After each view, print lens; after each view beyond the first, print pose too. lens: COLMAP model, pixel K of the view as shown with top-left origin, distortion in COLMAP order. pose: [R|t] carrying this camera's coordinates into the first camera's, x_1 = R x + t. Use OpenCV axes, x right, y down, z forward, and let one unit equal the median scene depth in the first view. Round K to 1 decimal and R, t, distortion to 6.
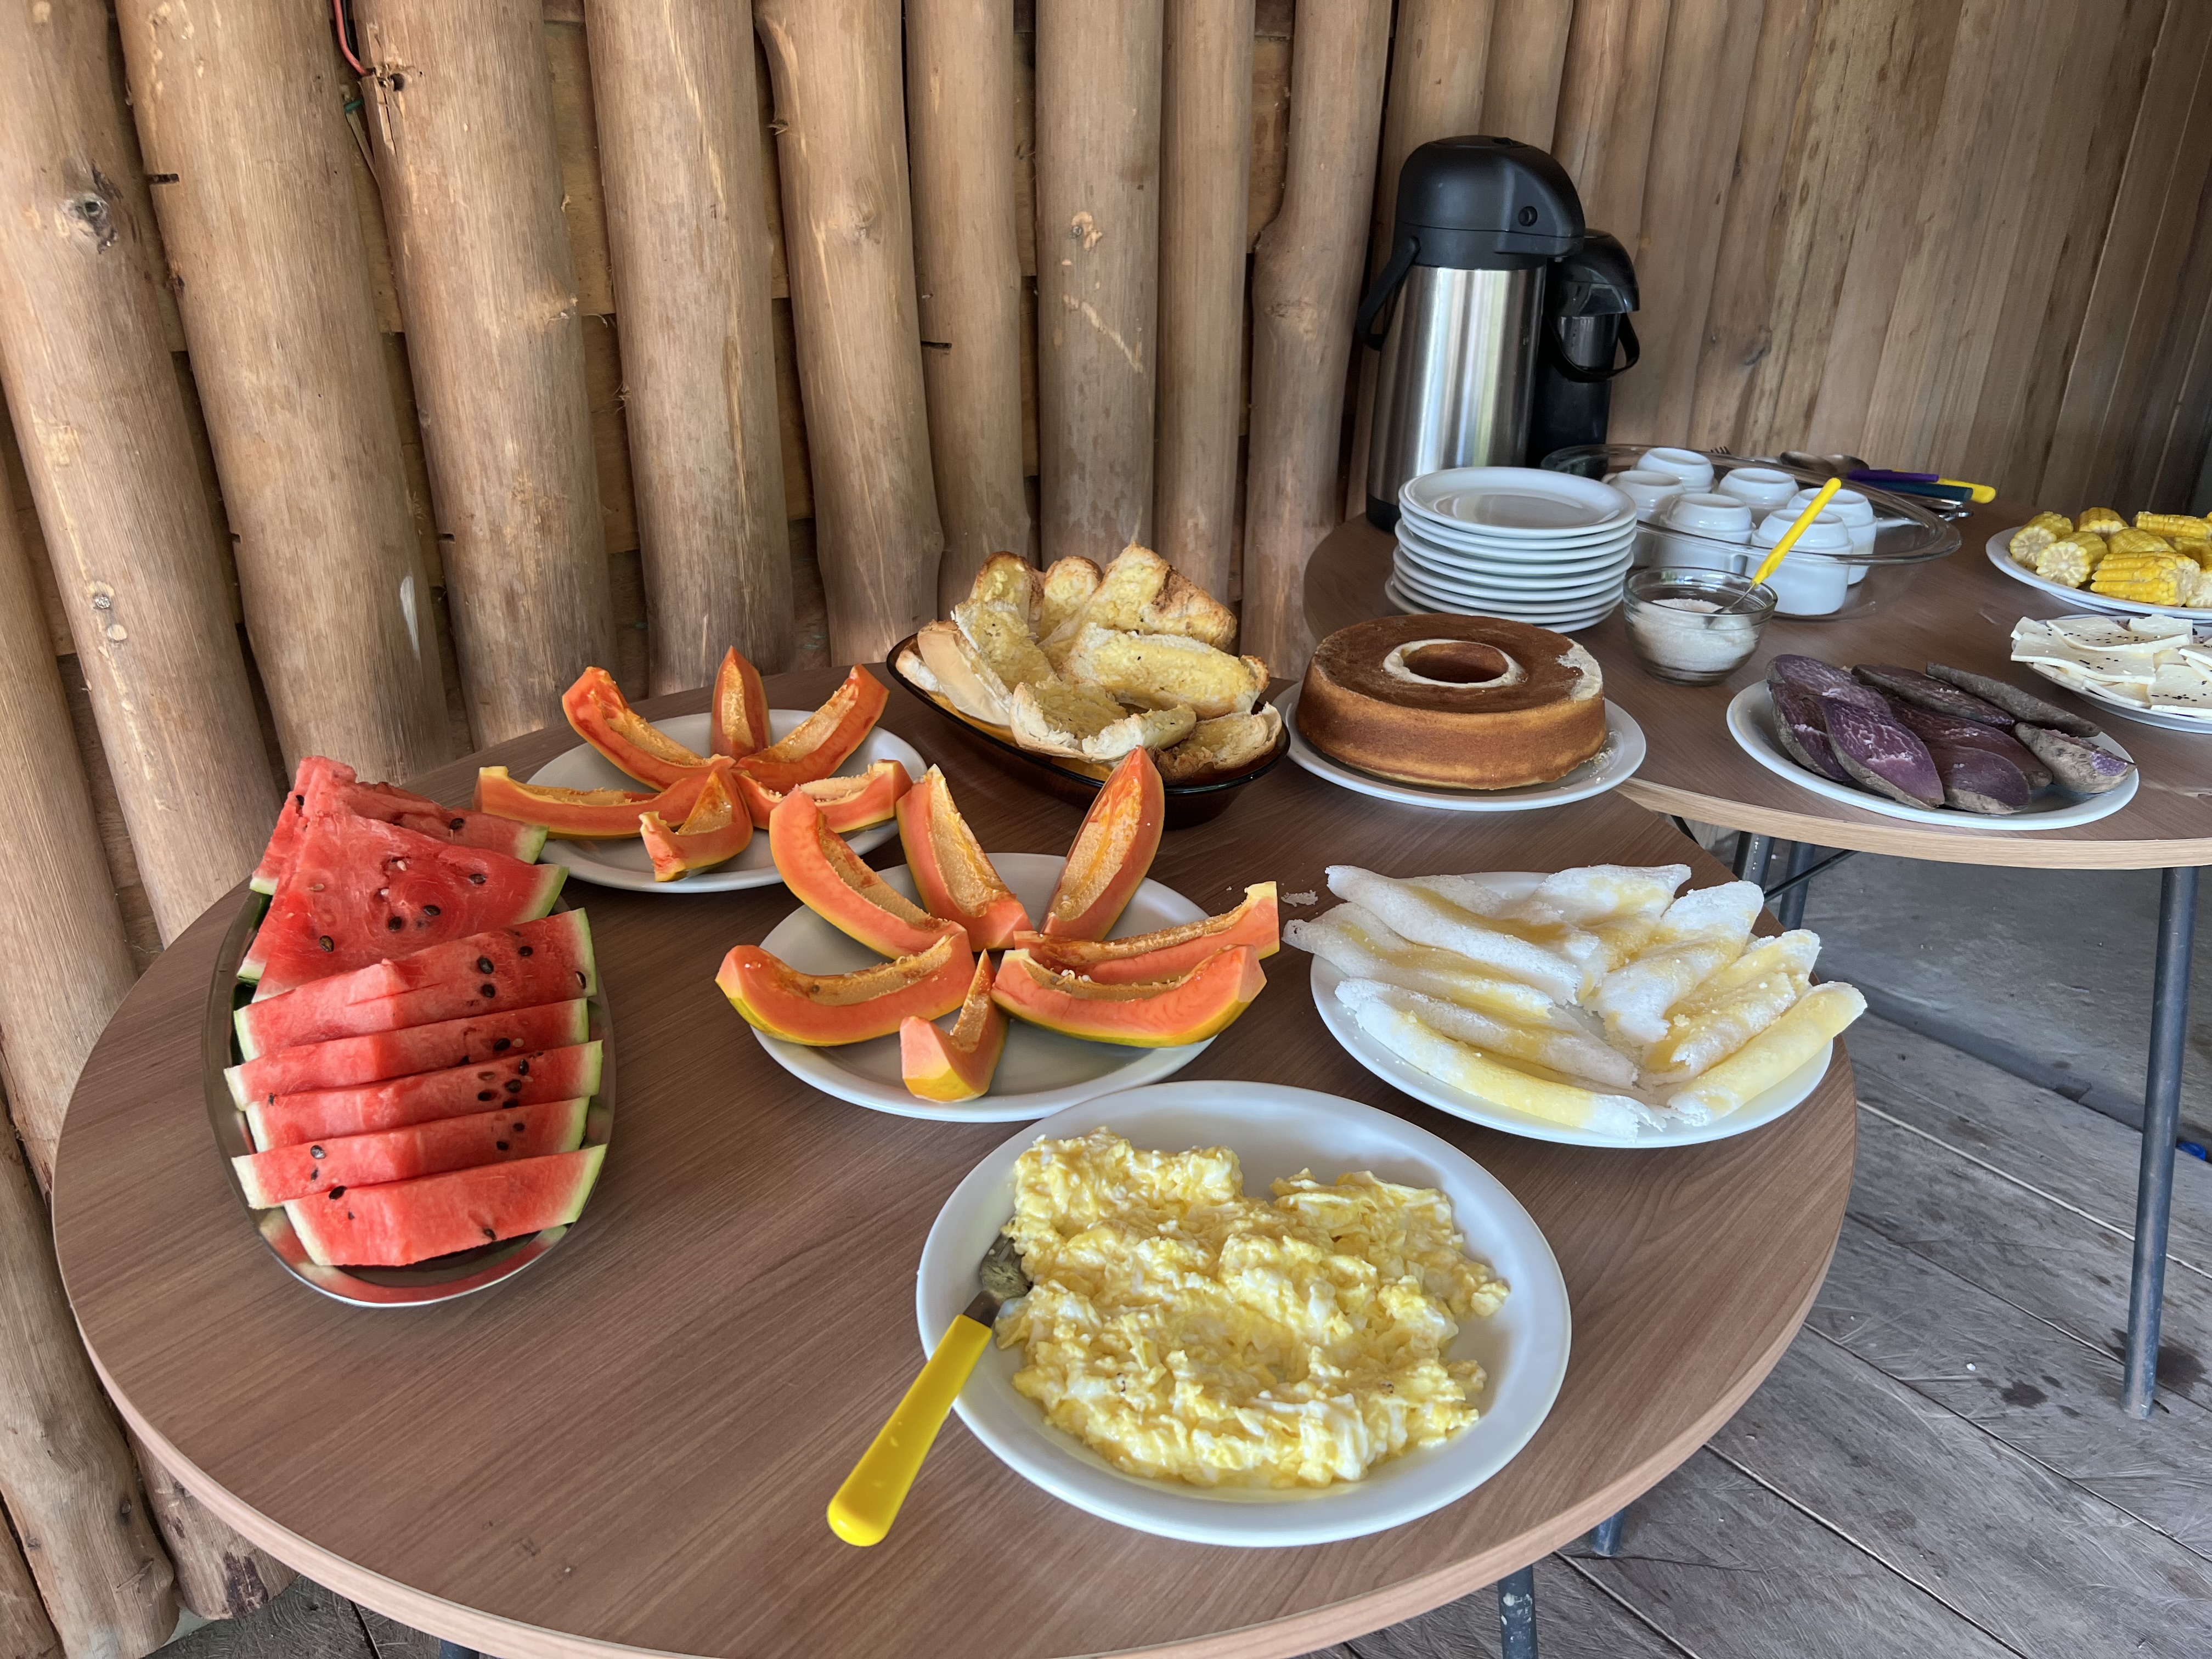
lens RADIAL K [[1707.0, 0, 1108.9], [0, 1707.0, 842.6], [0, 0, 1]] dist [0.024447, -0.041207]
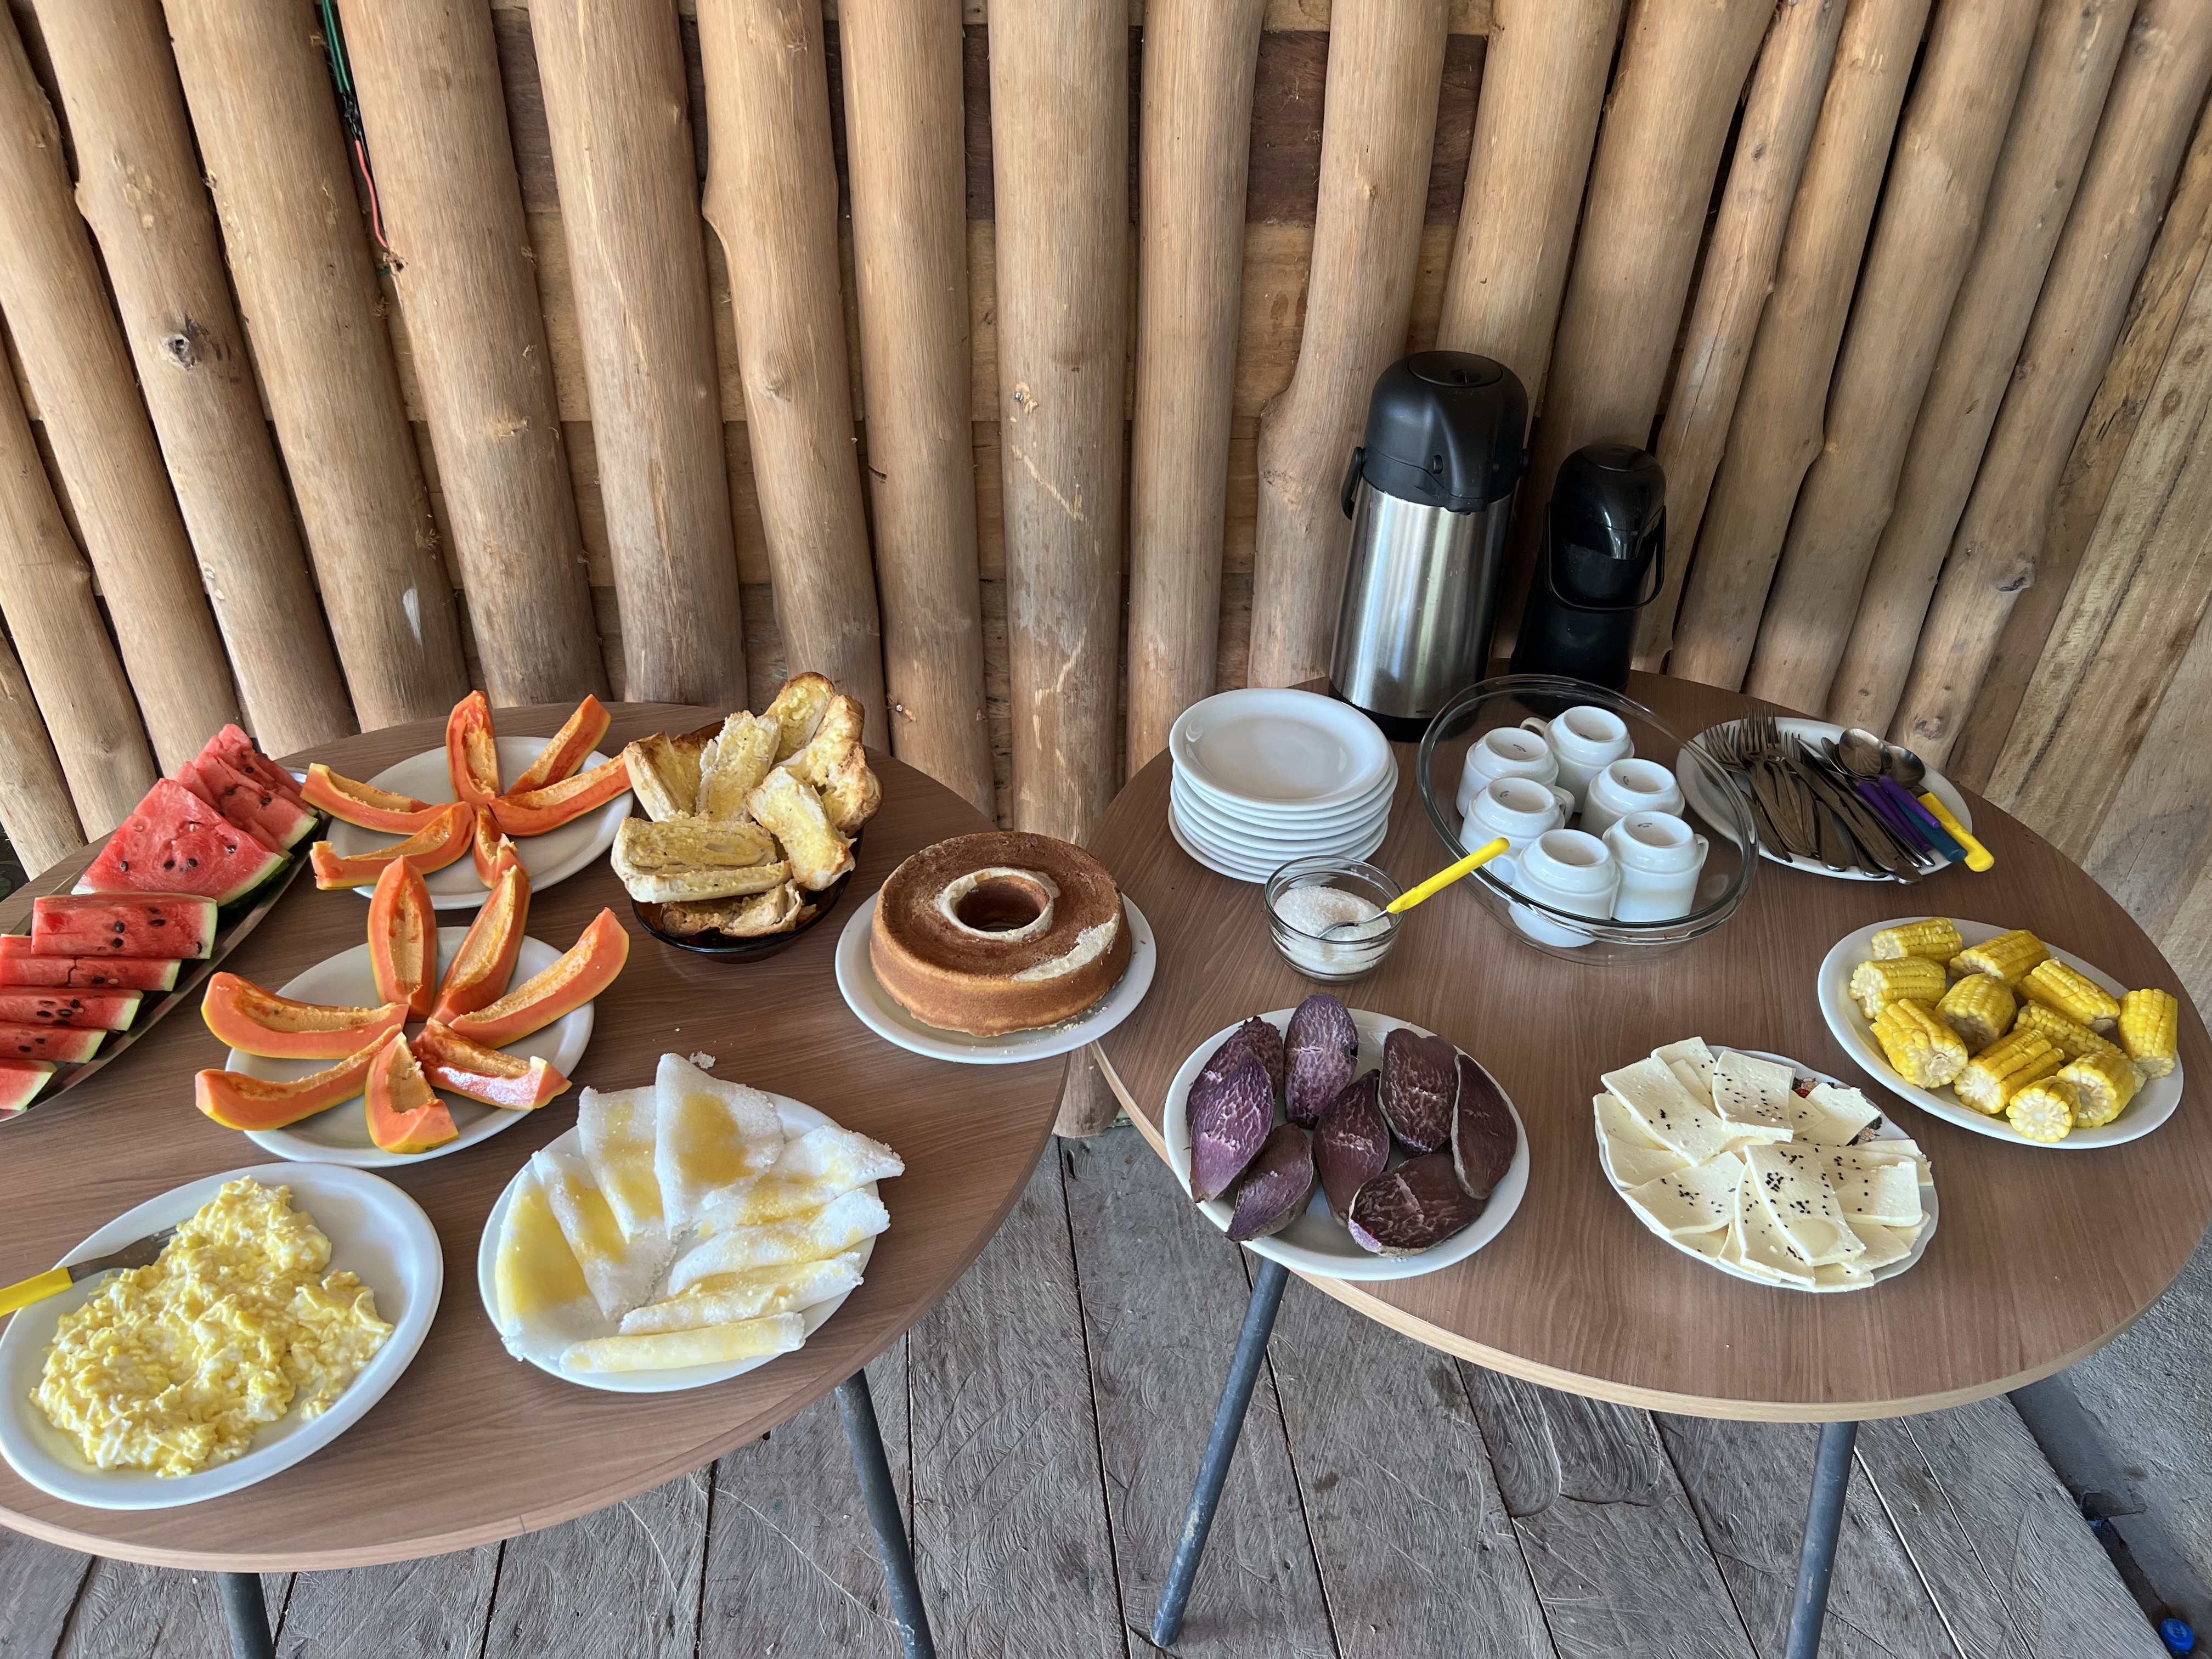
lens RADIAL K [[1707.0, 0, 1124.3], [0, 1707.0, 824.6], [0, 0, 1]] dist [0.024447, -0.041207]
pose [[0.832877, 0.327845, -0.445907, 0.759285], [-0.260529, 0.943069, 0.206750, -0.409756], [0.488303, -0.056026, 0.870874, 0.045510]]
